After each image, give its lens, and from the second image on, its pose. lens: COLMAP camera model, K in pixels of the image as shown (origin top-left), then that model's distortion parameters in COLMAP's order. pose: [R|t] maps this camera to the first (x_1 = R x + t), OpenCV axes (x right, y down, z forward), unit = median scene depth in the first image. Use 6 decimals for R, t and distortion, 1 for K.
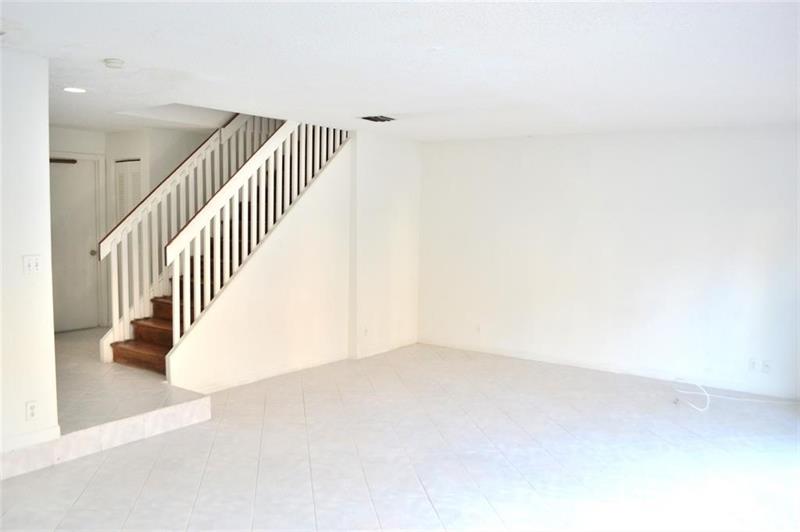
lens RADIAL K [[707.6, 0, 393.6], [0, 707.6, 265.6], [0, 0, 1]] dist [-0.076224, 0.020375]
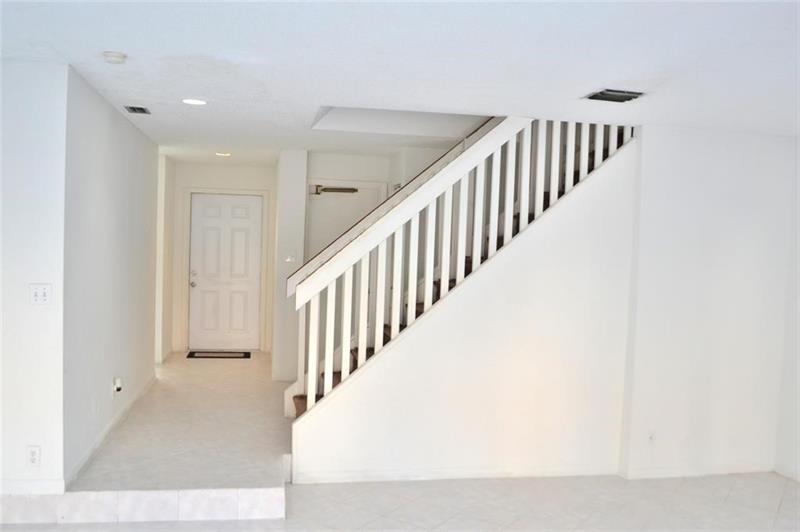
lens RADIAL K [[707.6, 0, 402.5], [0, 707.6, 266.4], [0, 0, 1]] dist [-0.076224, 0.020375]
pose [[0.694709, 0.028738, -0.718716, 0.361859], [-0.073863, 0.996770, -0.031539, -0.034923], [0.715488, 0.074997, 0.694588, 0.568780]]
